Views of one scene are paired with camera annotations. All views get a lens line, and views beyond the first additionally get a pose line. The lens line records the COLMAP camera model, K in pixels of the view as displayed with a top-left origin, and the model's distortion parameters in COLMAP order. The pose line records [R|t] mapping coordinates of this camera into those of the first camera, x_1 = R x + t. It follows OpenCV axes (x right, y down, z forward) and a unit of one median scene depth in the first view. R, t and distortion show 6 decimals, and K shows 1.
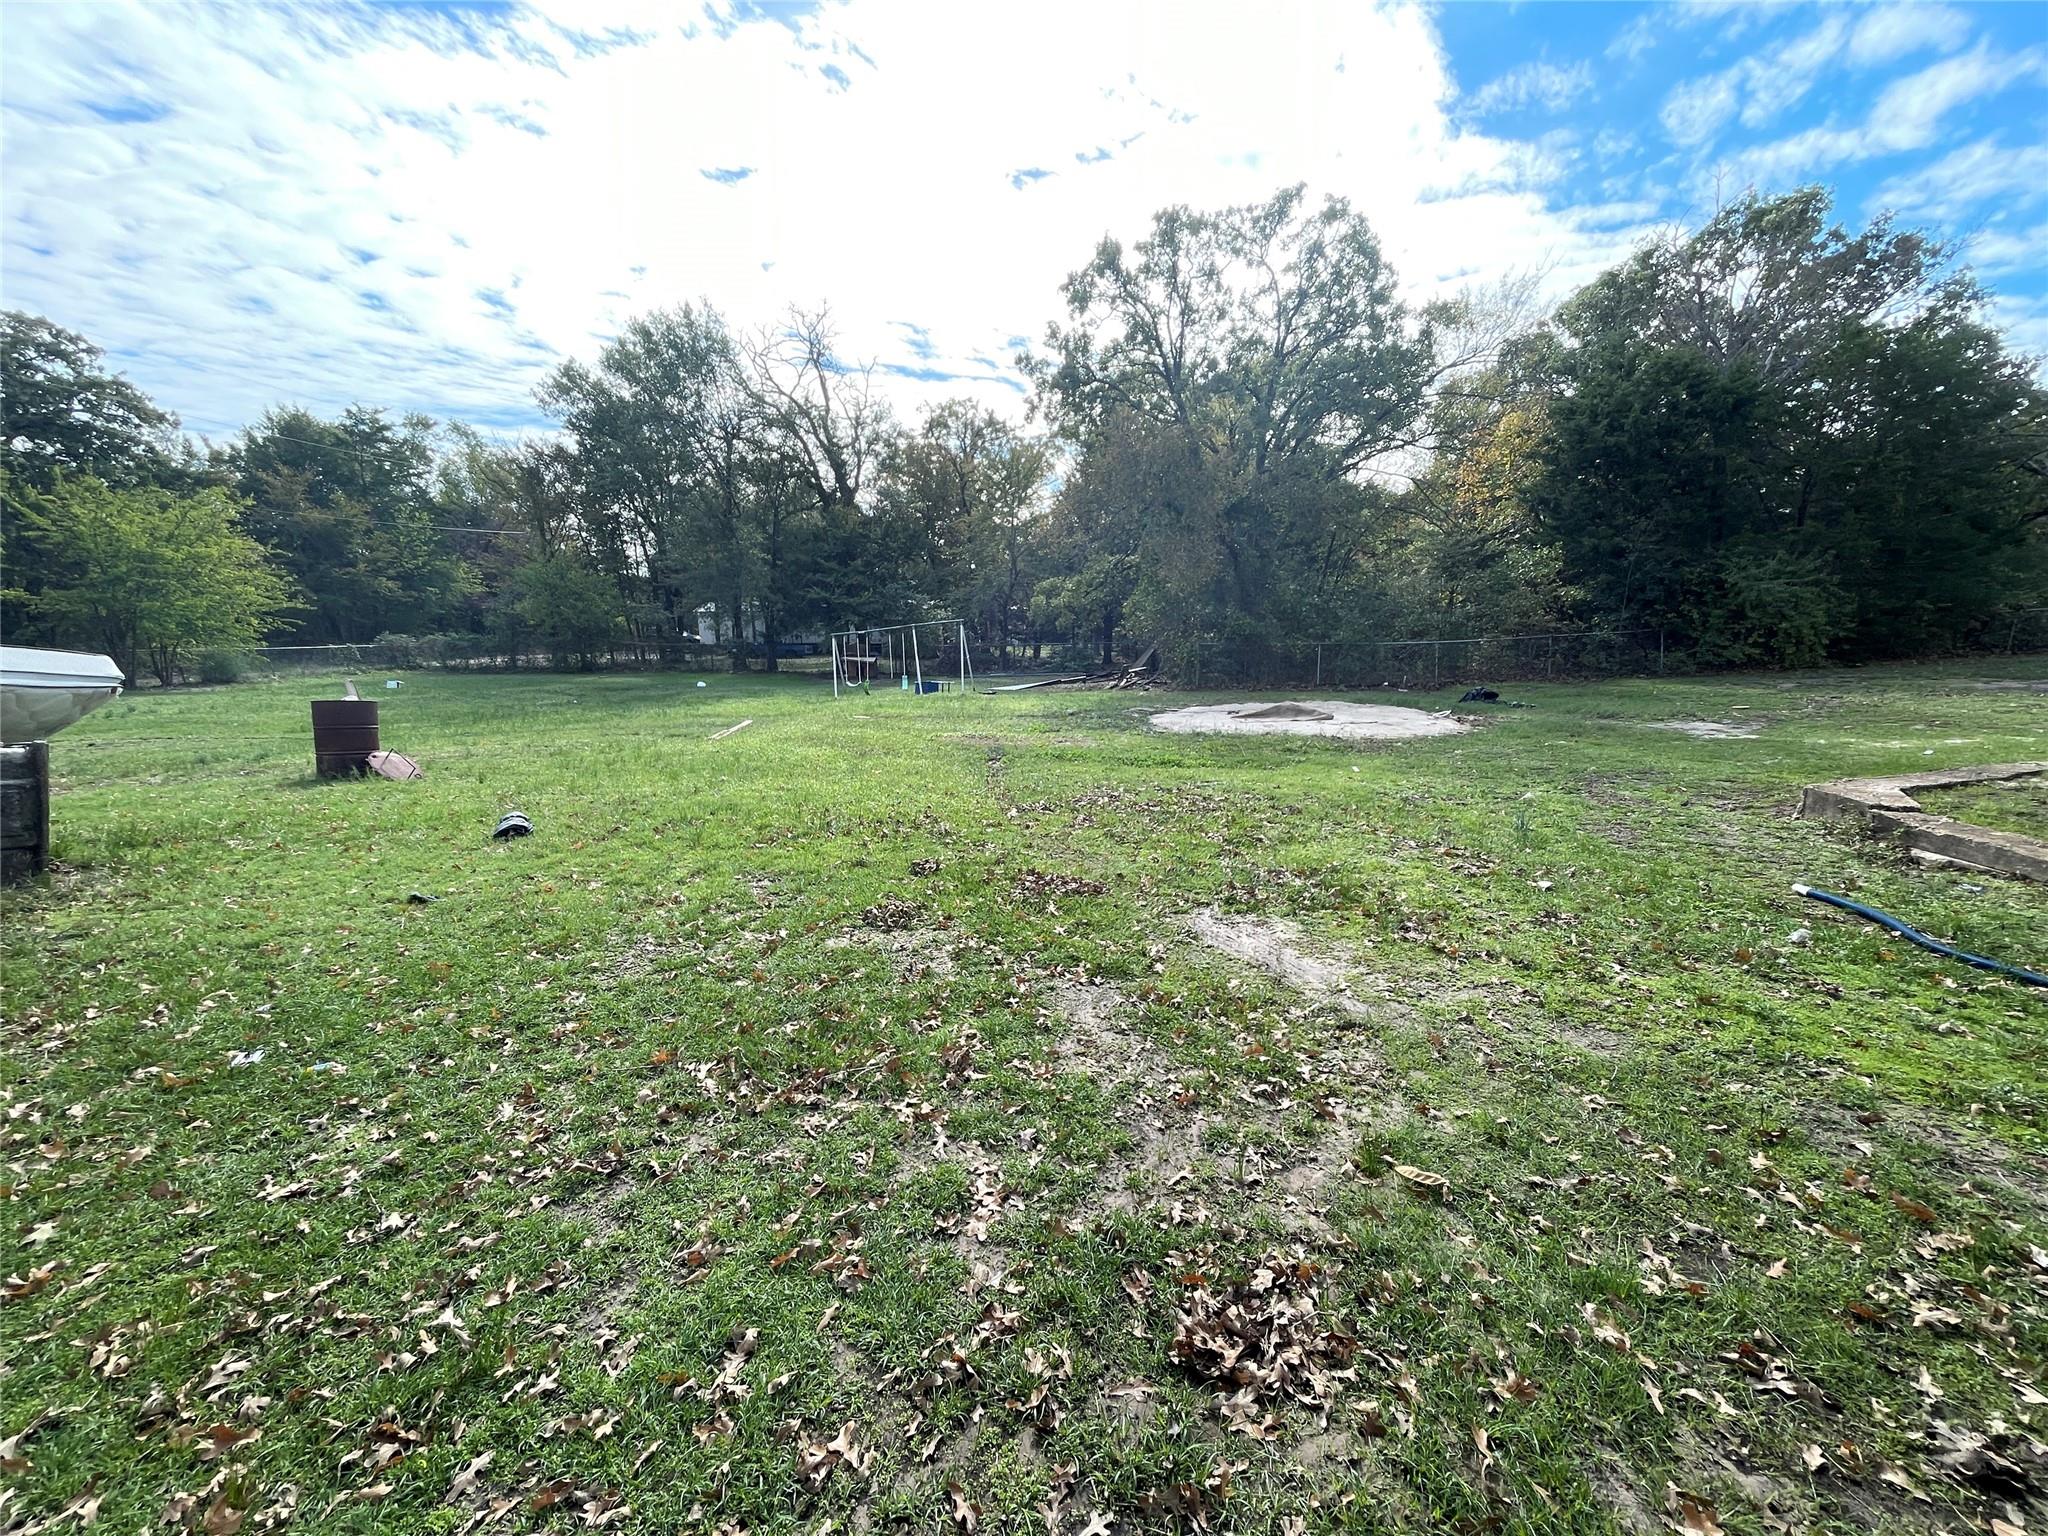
lens RADIAL K [[825.2, 0, 1013.2], [0, 825.2, 769.4], [0, 0, 1]] dist [-0.000879, -0.000330]
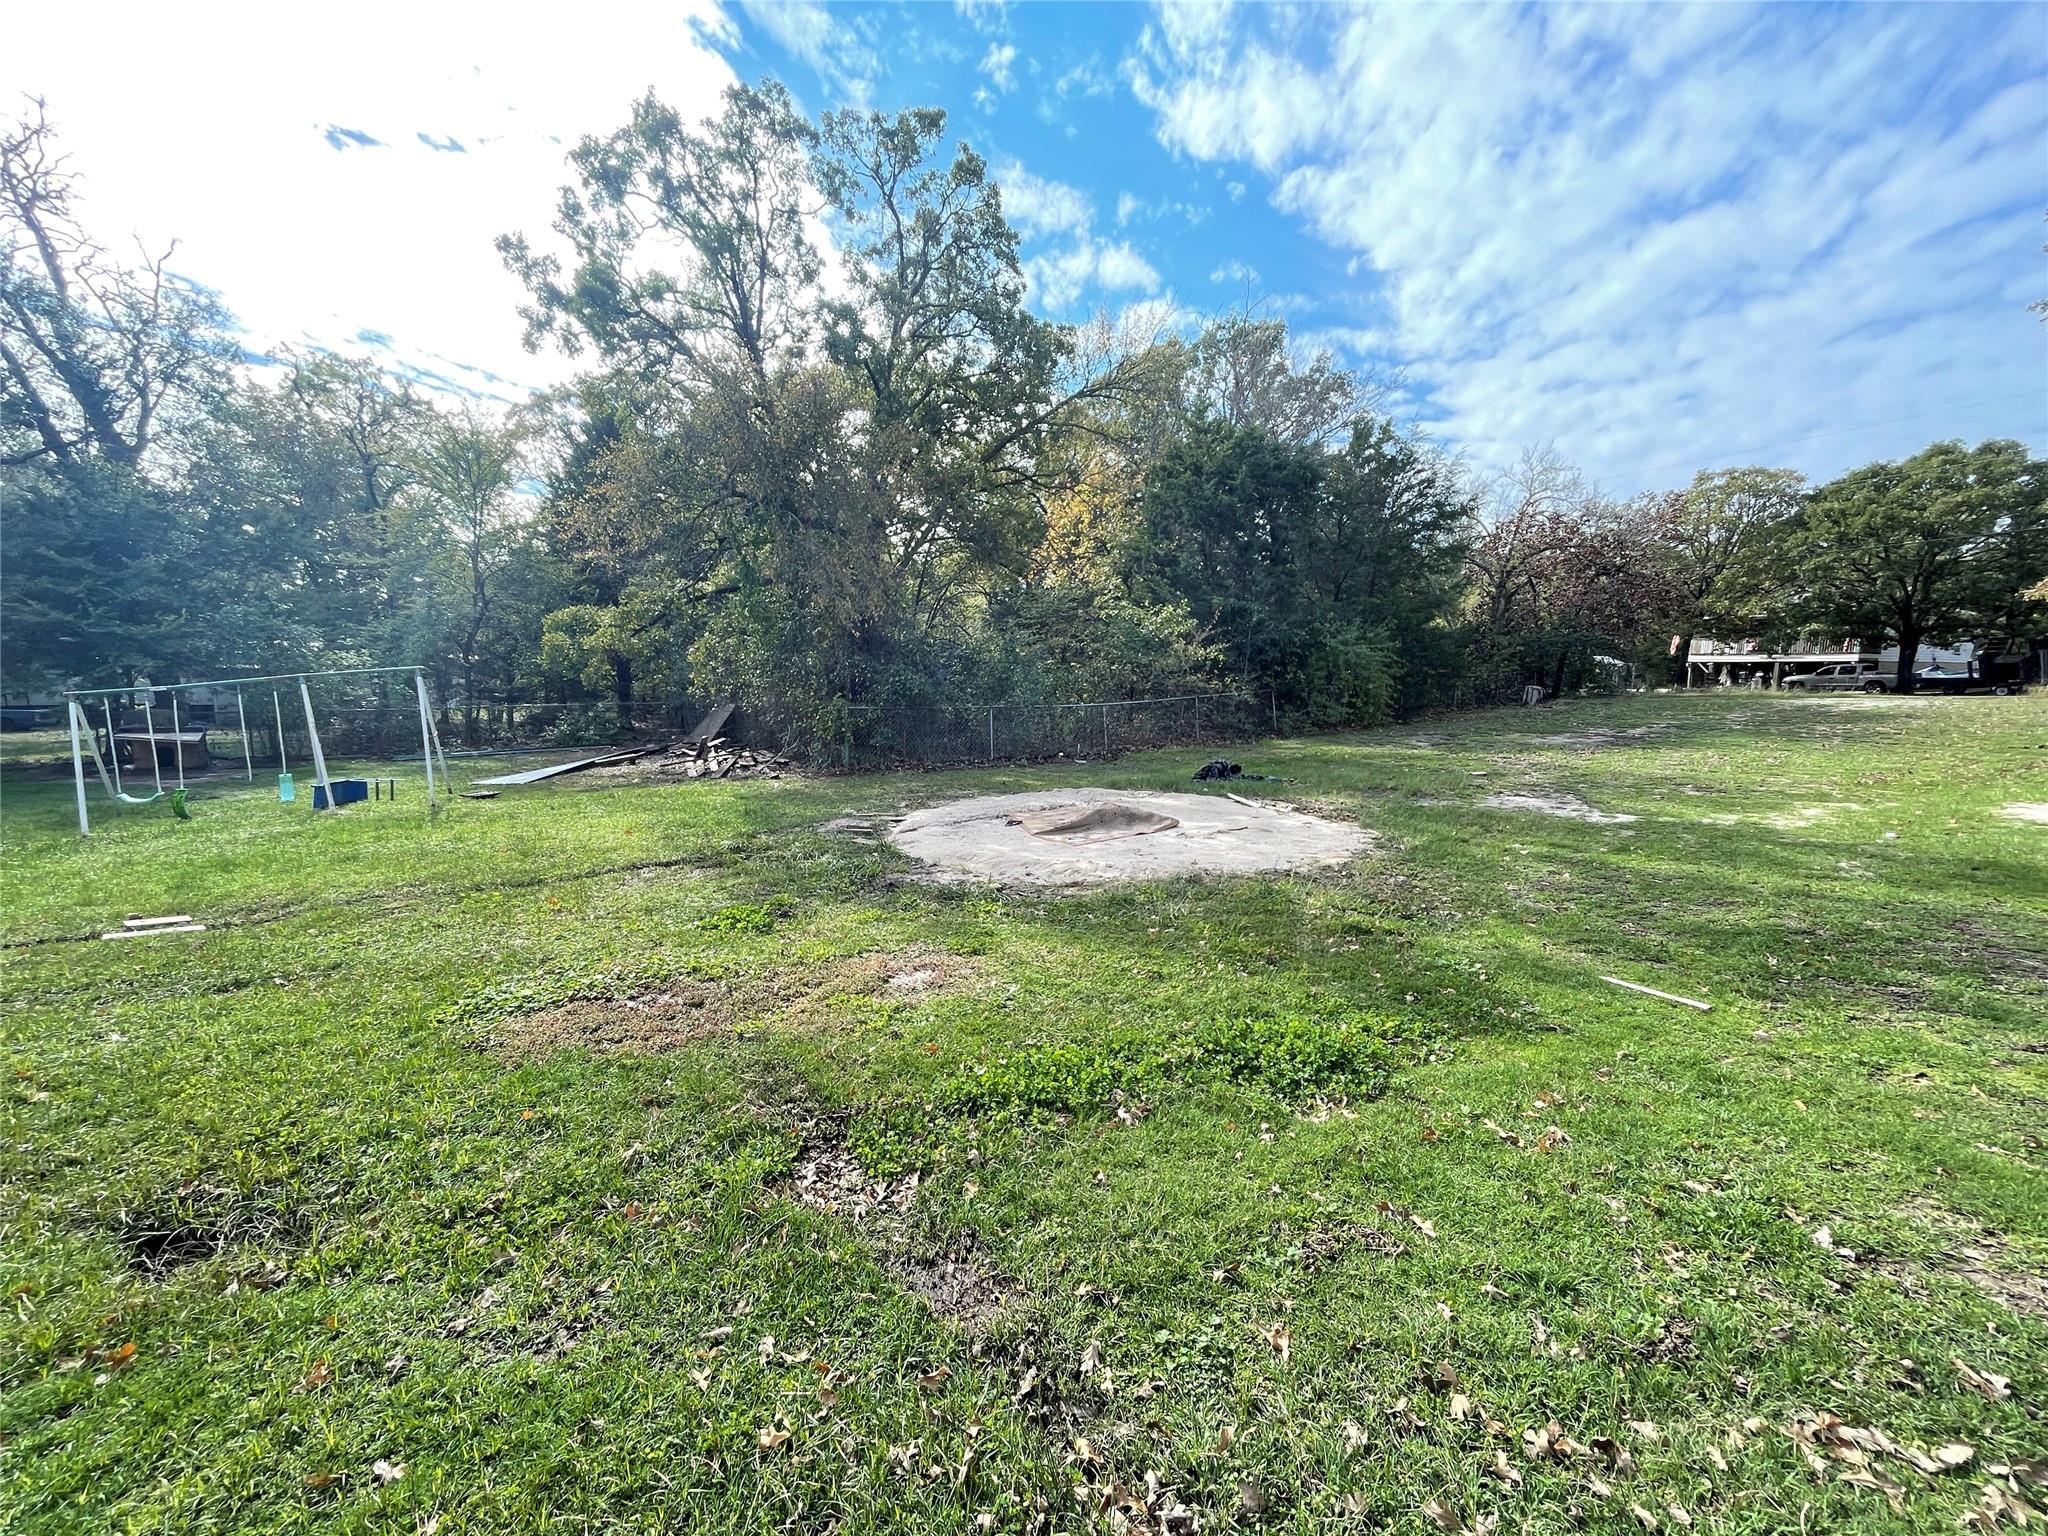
lens RADIAL K [[825.2, 0, 1013.2], [0, 825.2, 769.4], [0, 0, 1]] dist [-0.000879, -0.000330]
pose [[0.816466, -0.049522, 0.575266, -0.049048], [0.089710, 0.995096, -0.041662, -0.048159], [-0.570382, 0.085623, 0.816904, 0.291389]]
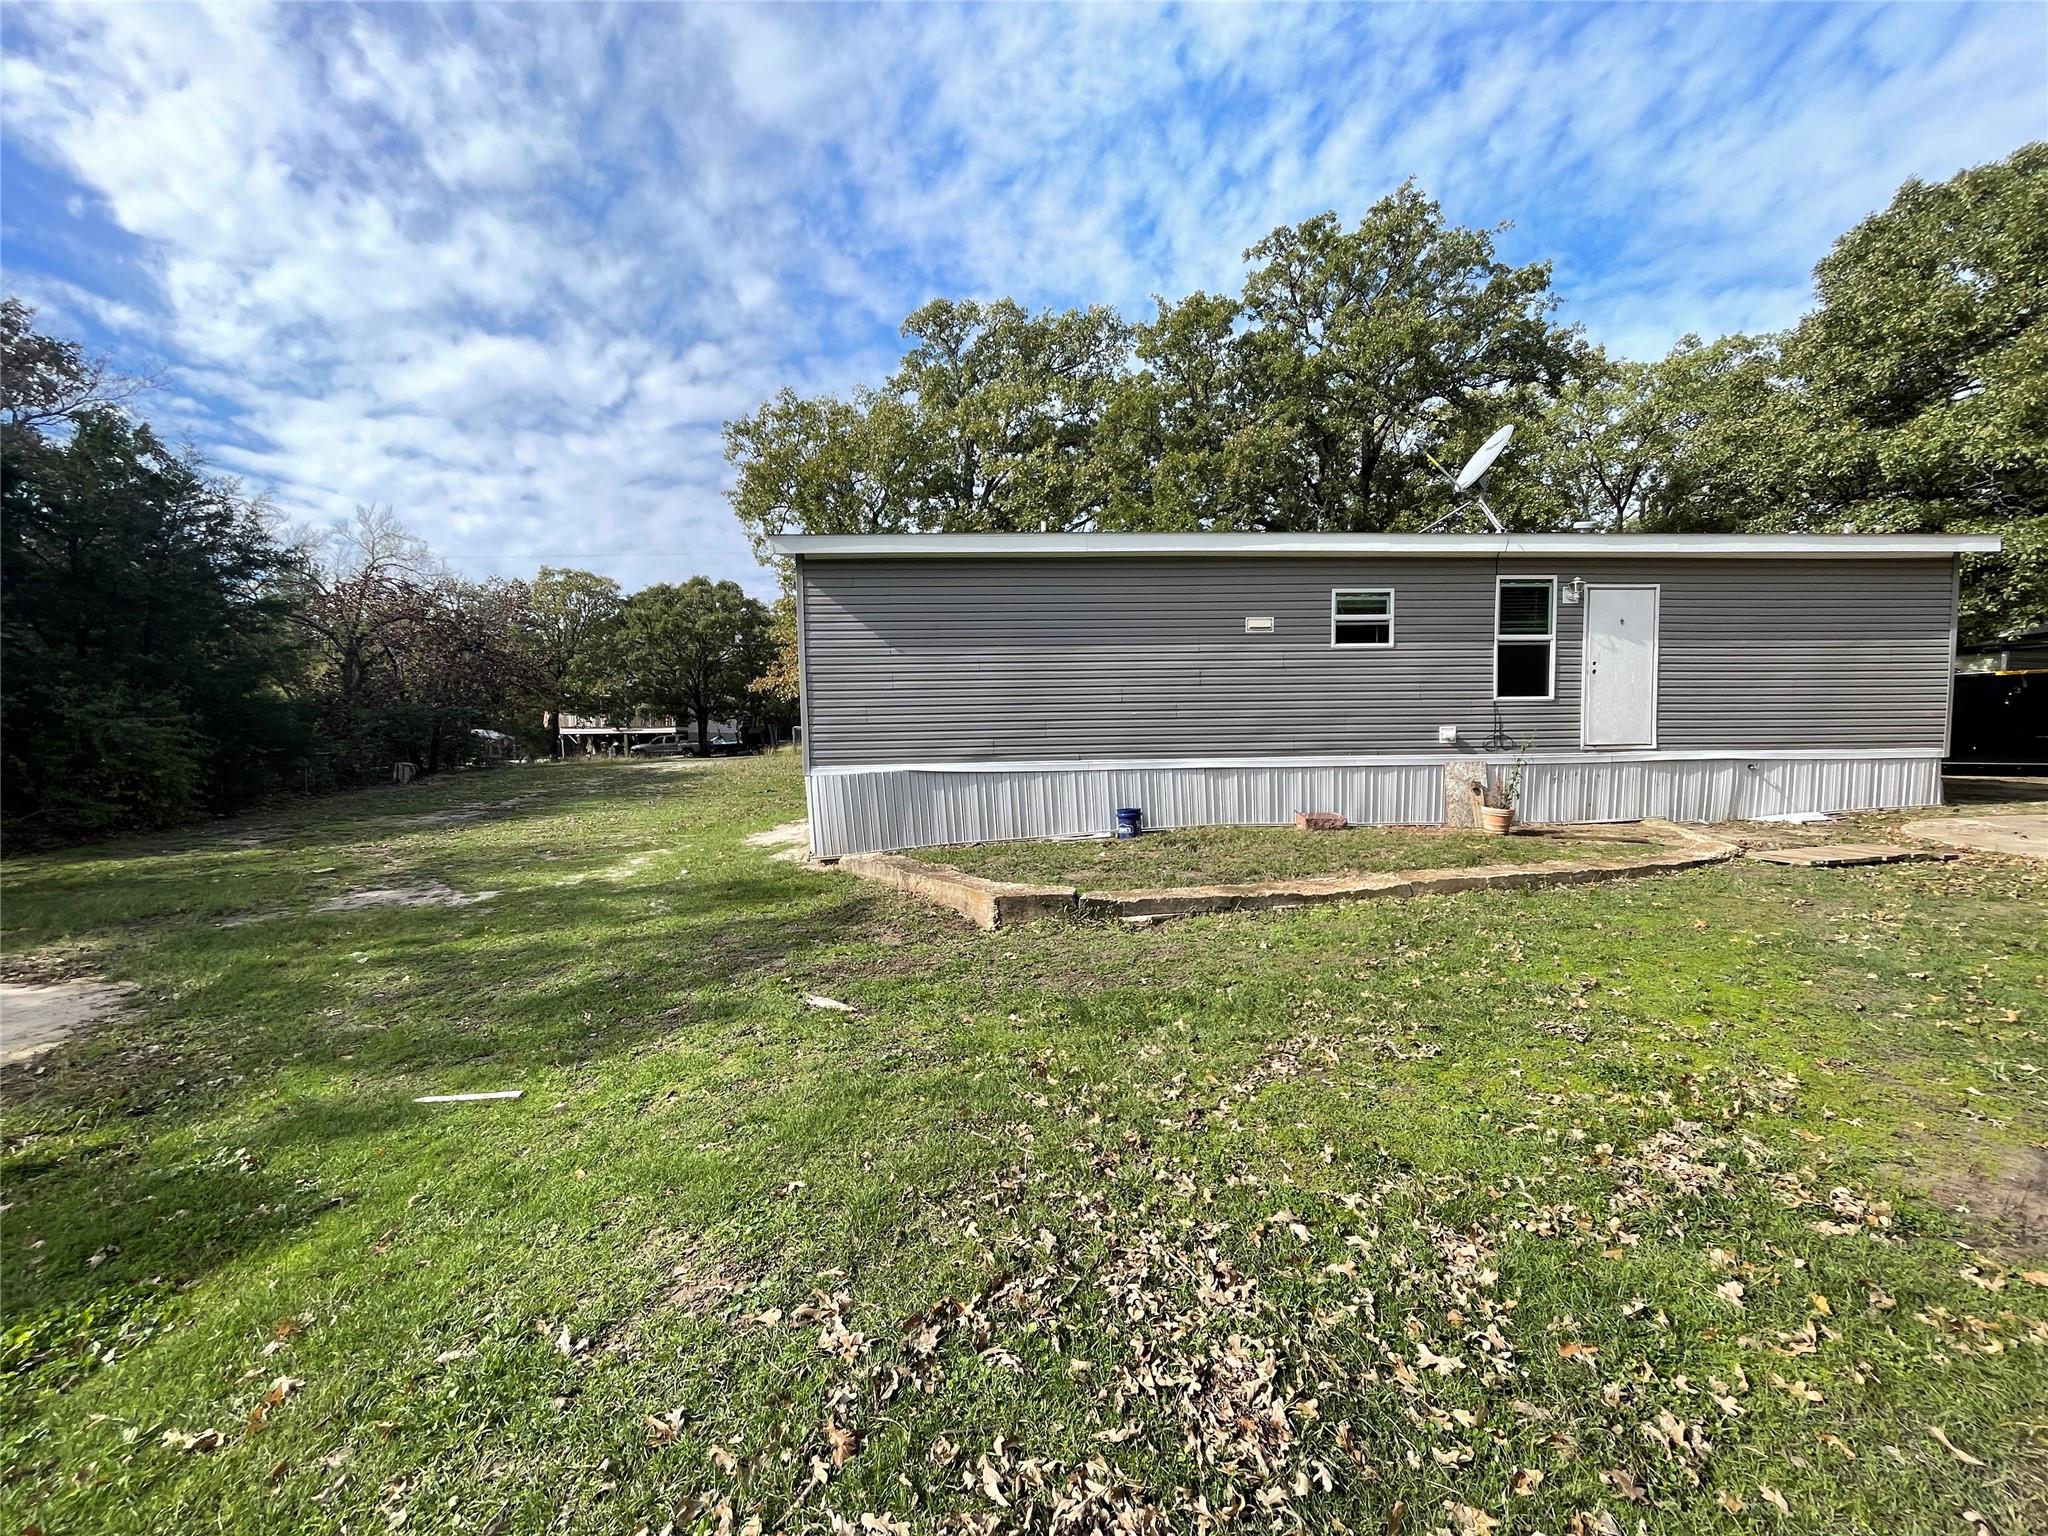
lens RADIAL K [[825.2, 0, 1013.2], [0, 825.2, 769.4], [0, 0, 1]] dist [-0.000879, -0.000330]
pose [[-0.209757, -0.020824, 0.977532, -0.010248], [0.198644, 0.978015, 0.063459, -0.048766], [-0.957362, 0.207492, -0.201009, 0.272448]]
